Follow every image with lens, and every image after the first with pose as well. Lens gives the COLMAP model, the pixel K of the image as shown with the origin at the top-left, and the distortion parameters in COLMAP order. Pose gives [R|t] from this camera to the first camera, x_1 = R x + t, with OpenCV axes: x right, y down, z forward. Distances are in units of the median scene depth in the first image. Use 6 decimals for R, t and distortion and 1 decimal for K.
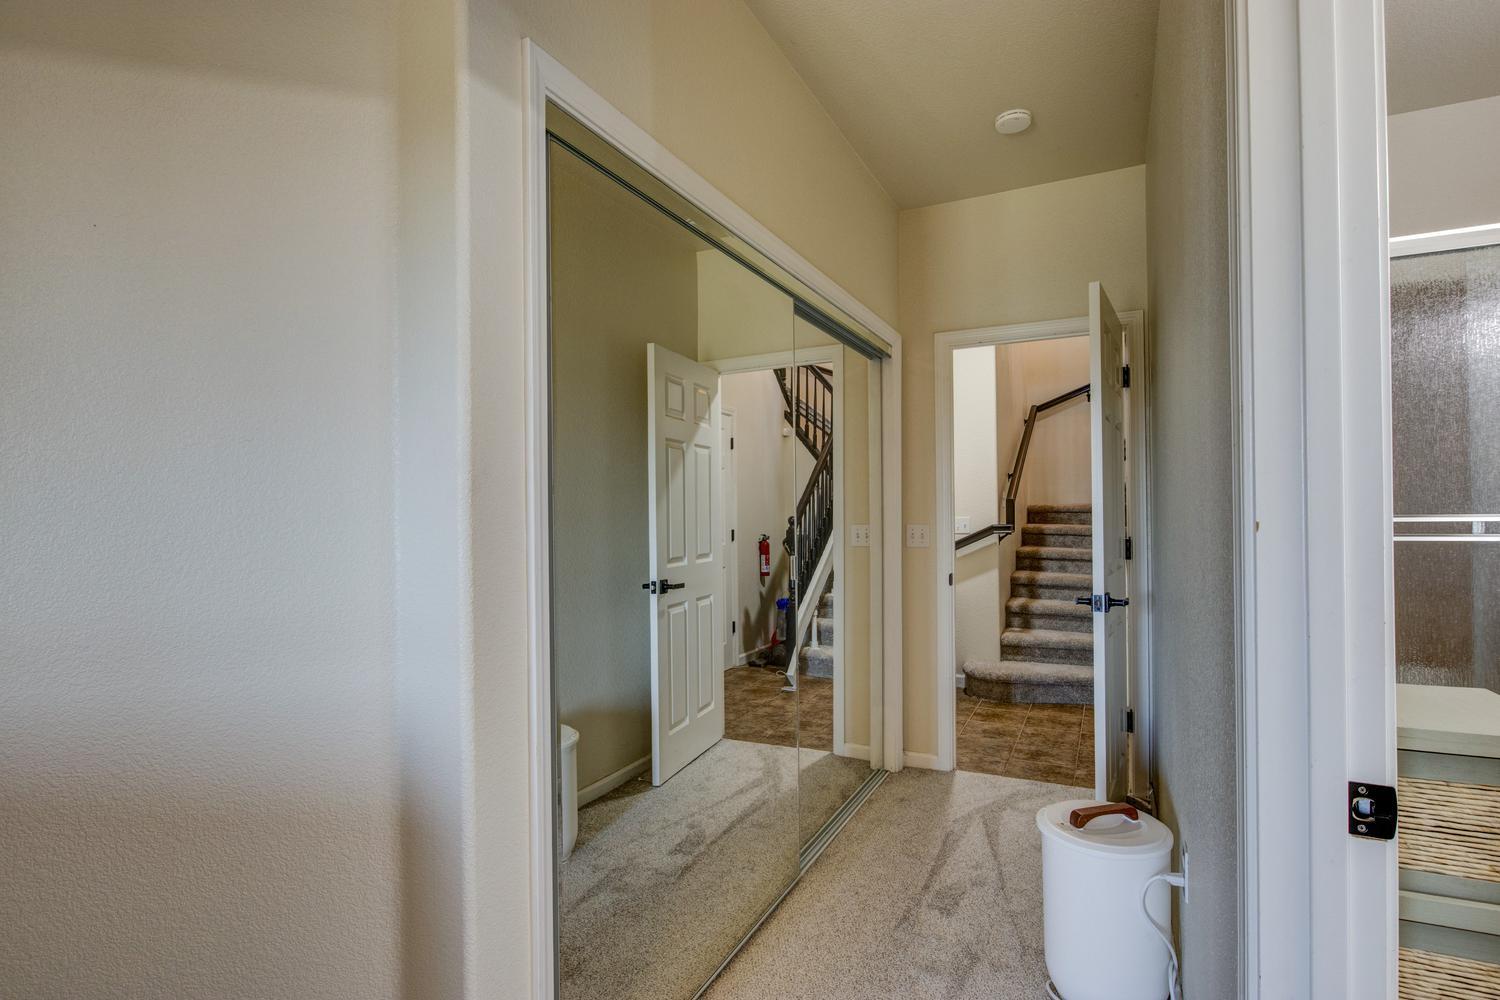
lens RADIAL K [[743.2, 0, 739.2], [0, 743.2, 505.7], [0, 0, 1]] dist [-0.006416, -0.000309]
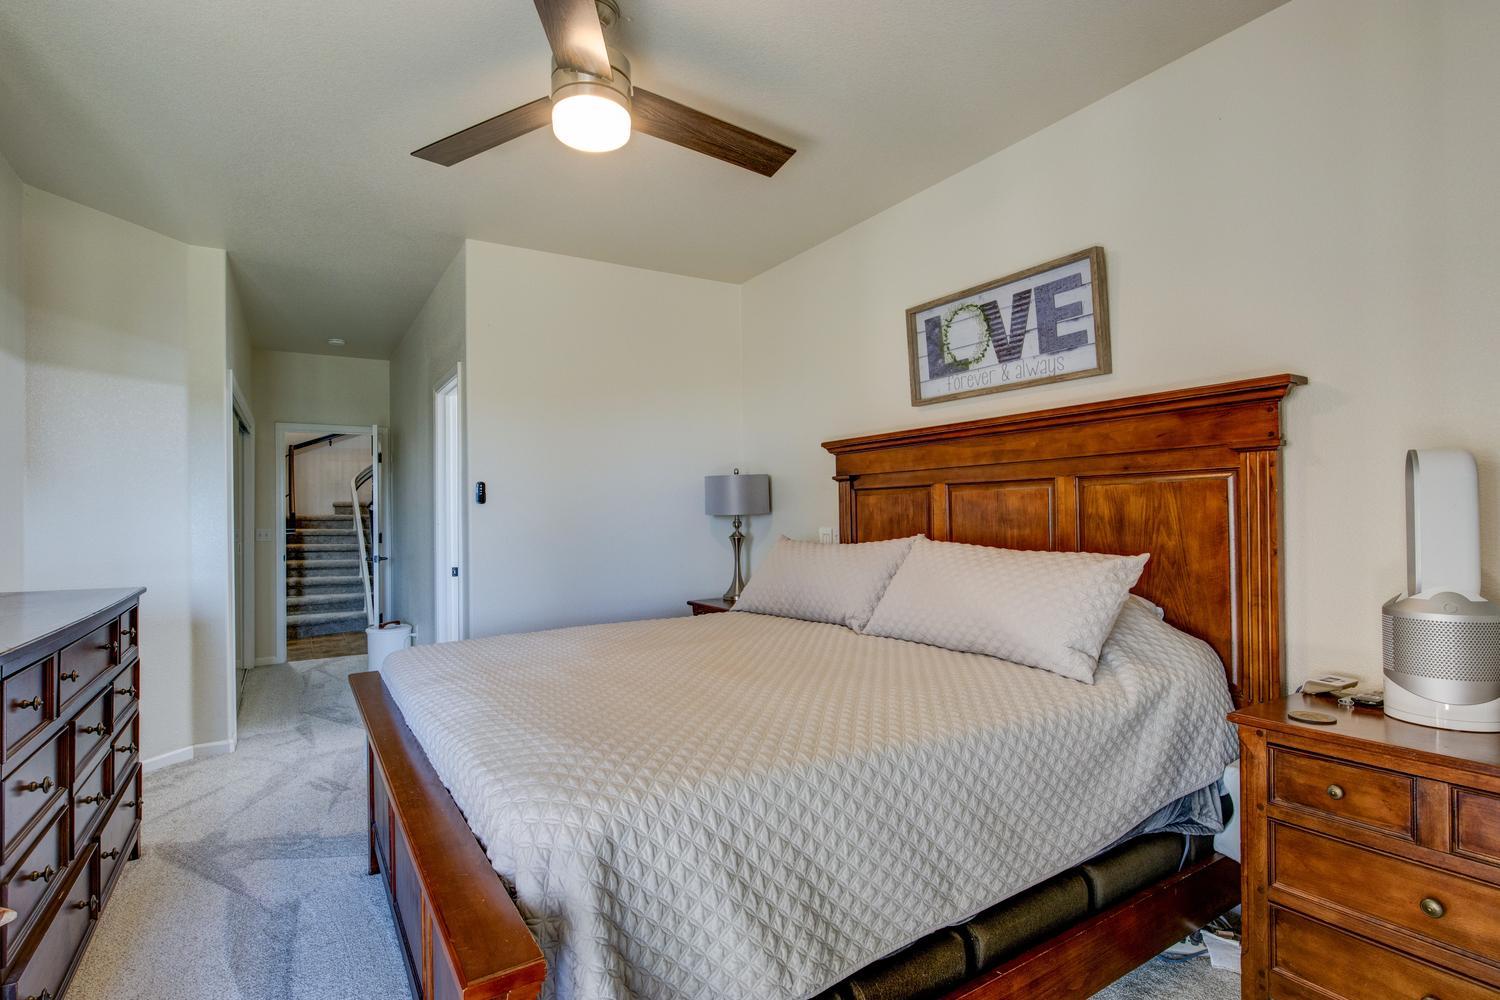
lens RADIAL K [[743.2, 0, 744.0], [0, 743.2, 503.5], [0, 0, 1]] dist [-0.006416, -0.000309]
pose [[0.527775, 0.012322, 0.849295, -0.442728], [-0.002769, 0.999914, -0.012786, -0.010093], [-0.849379, 0.004397, 0.527764, -0.610400]]
